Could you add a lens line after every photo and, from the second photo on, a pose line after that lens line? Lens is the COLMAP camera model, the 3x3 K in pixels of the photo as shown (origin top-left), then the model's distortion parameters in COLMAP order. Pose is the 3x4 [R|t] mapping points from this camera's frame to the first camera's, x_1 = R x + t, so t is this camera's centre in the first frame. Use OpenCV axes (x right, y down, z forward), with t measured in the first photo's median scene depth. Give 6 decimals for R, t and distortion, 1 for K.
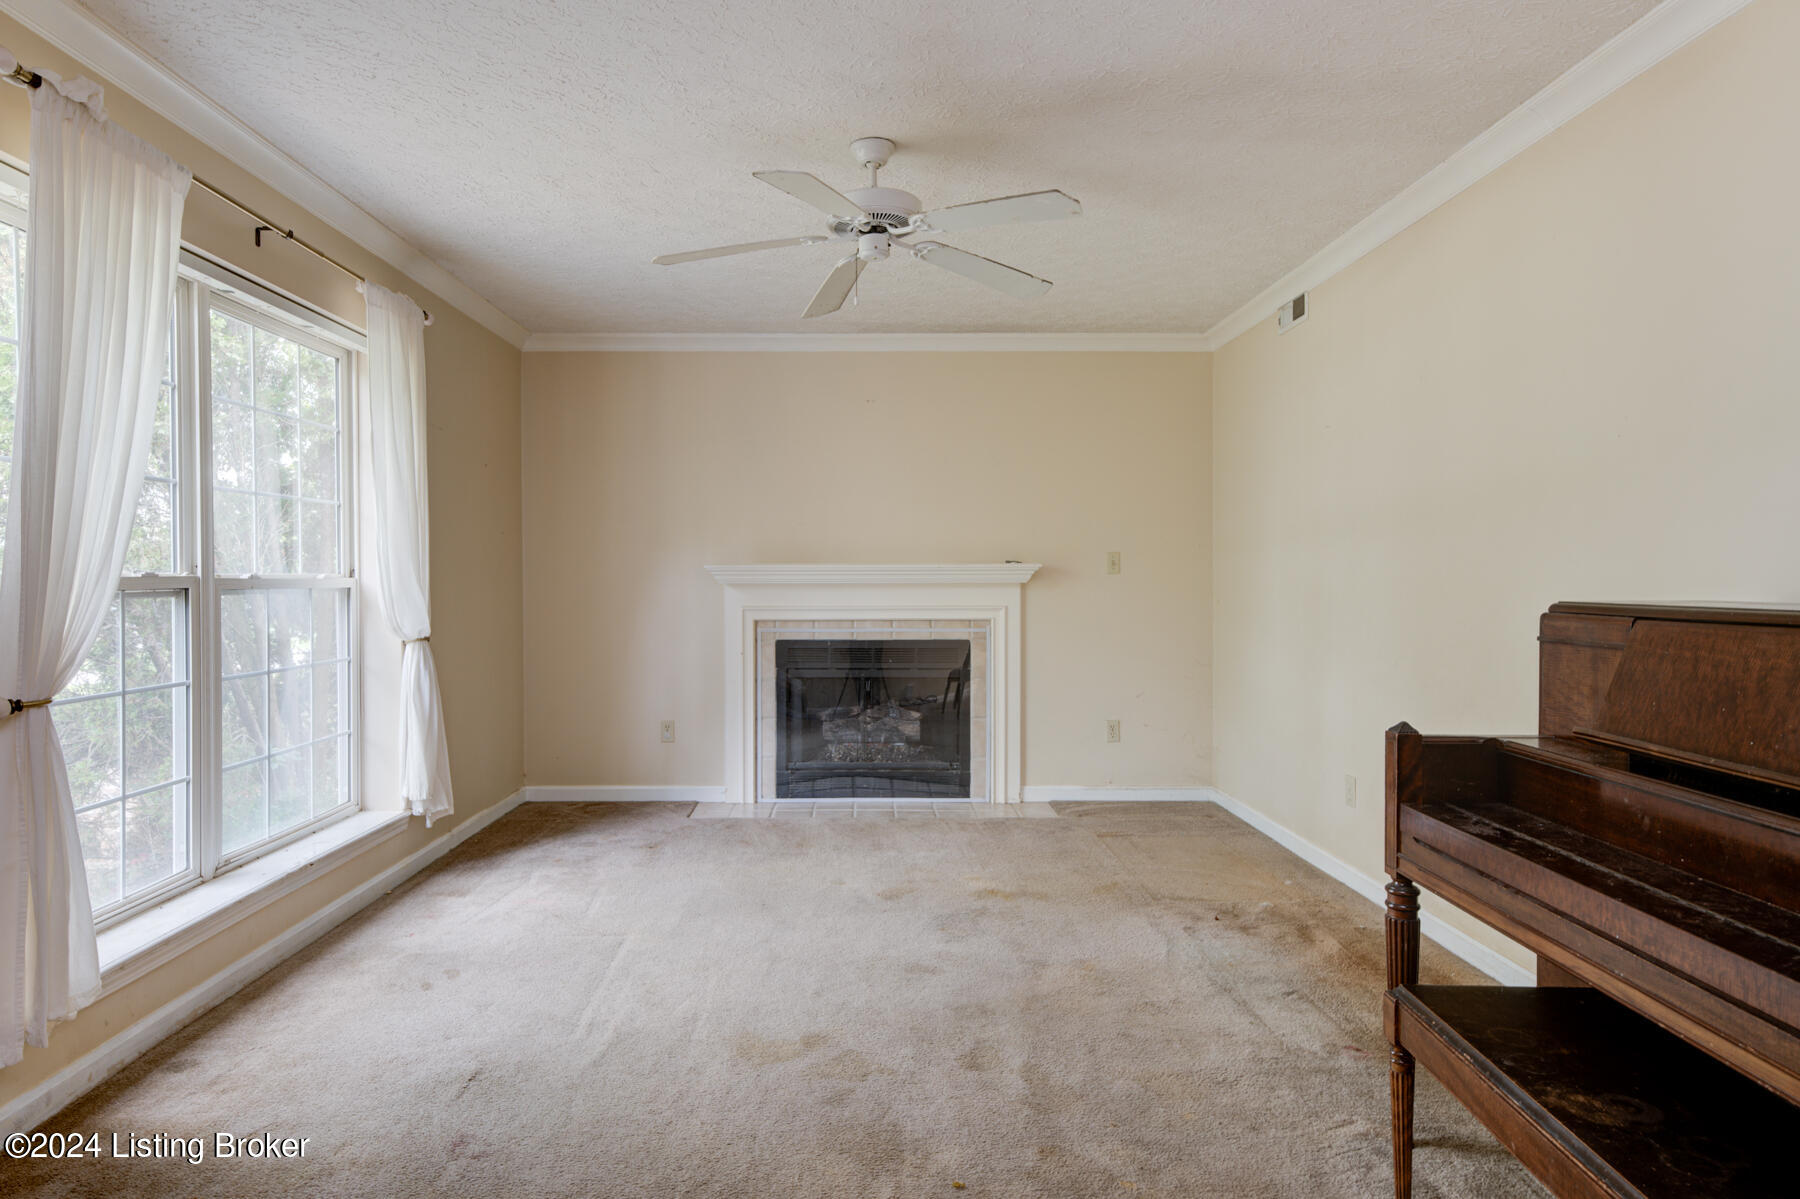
lens RADIAL K [[992.9, 0, 868.4], [0, 992.9, 585.4], [0, 0, 1]] dist [0.005915, -0.000404]
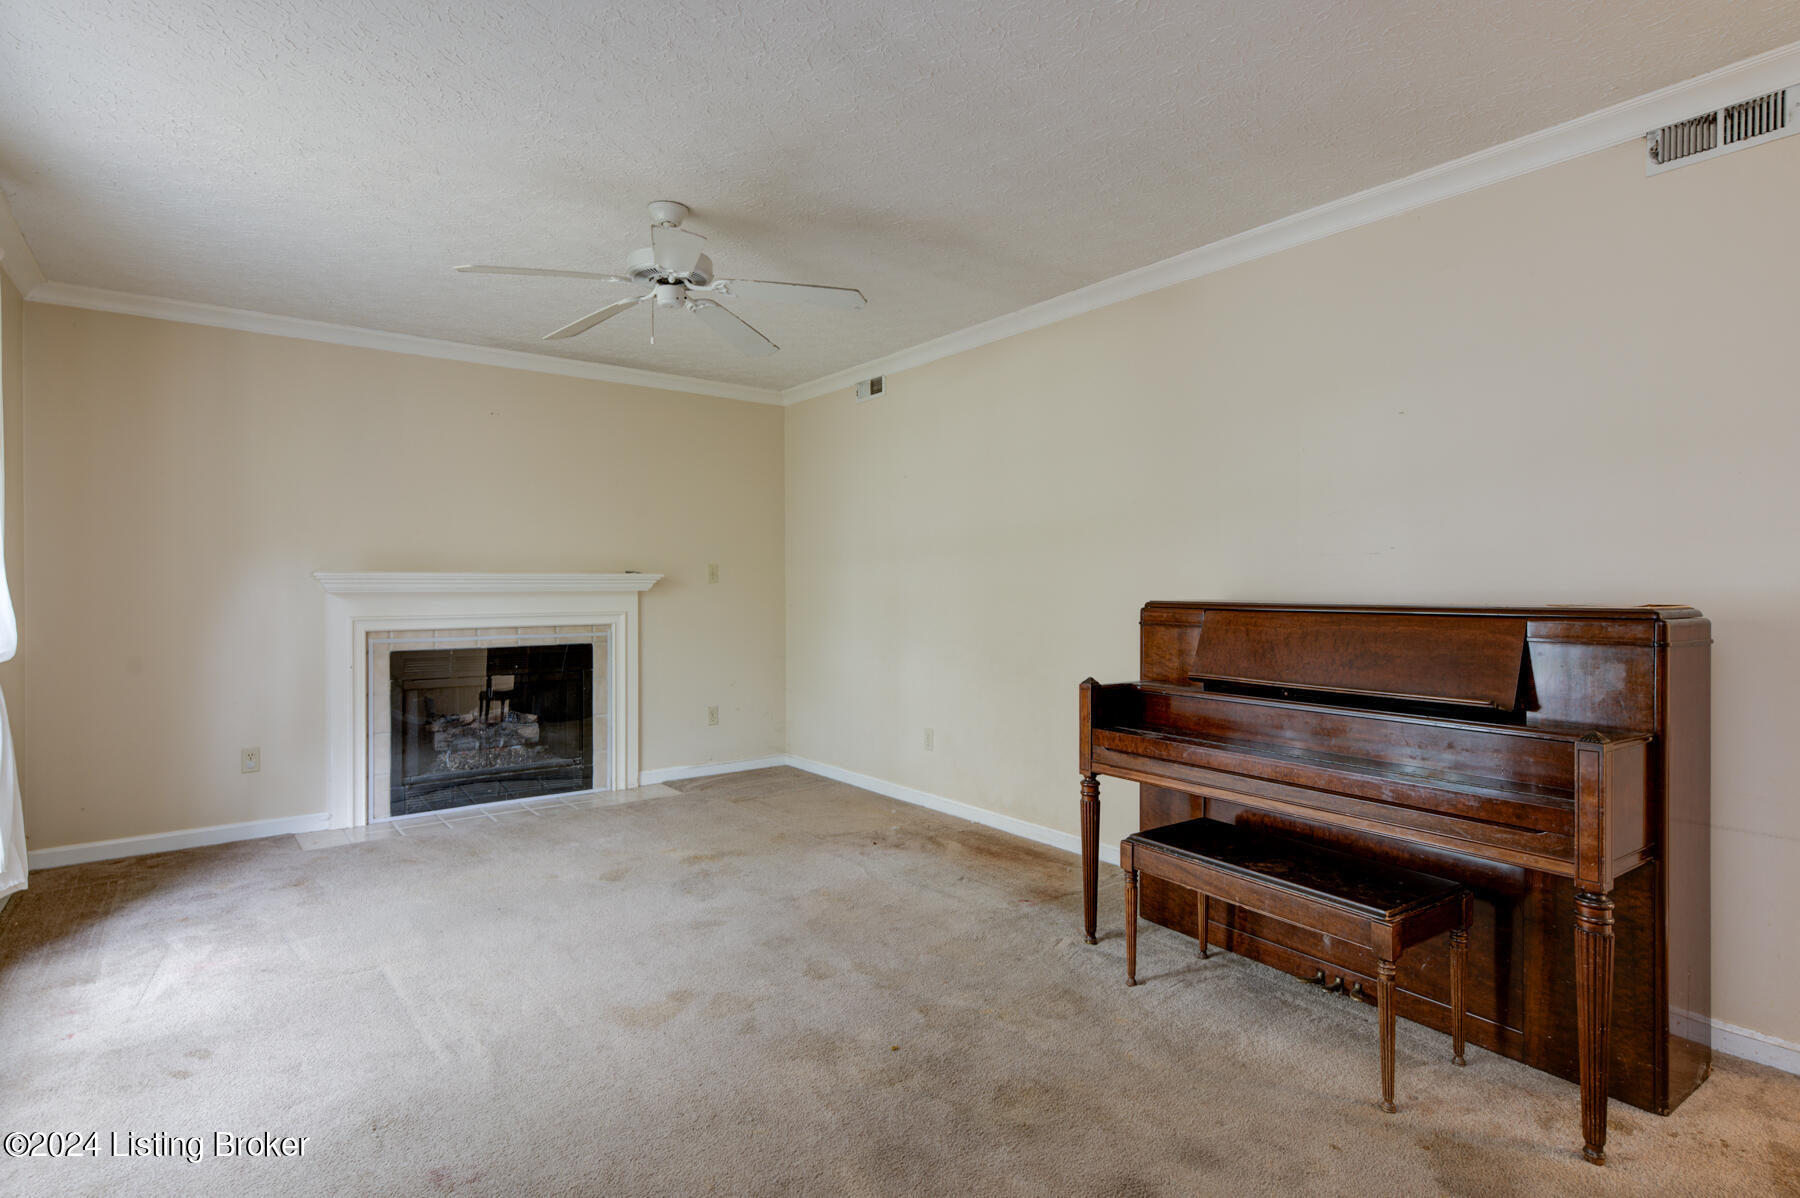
lens RADIAL K [[900.1, 0, 883.2], [0, 900.1, 584.5], [0, 0, 1]] dist [0.002024, -0.000493]
pose [[0.798602, 0.001735, 0.601857, -0.349006], [0.004160, 0.999956, -0.008402, -0.000541], [-0.601845, 0.009213, 0.798560, 0.027848]]
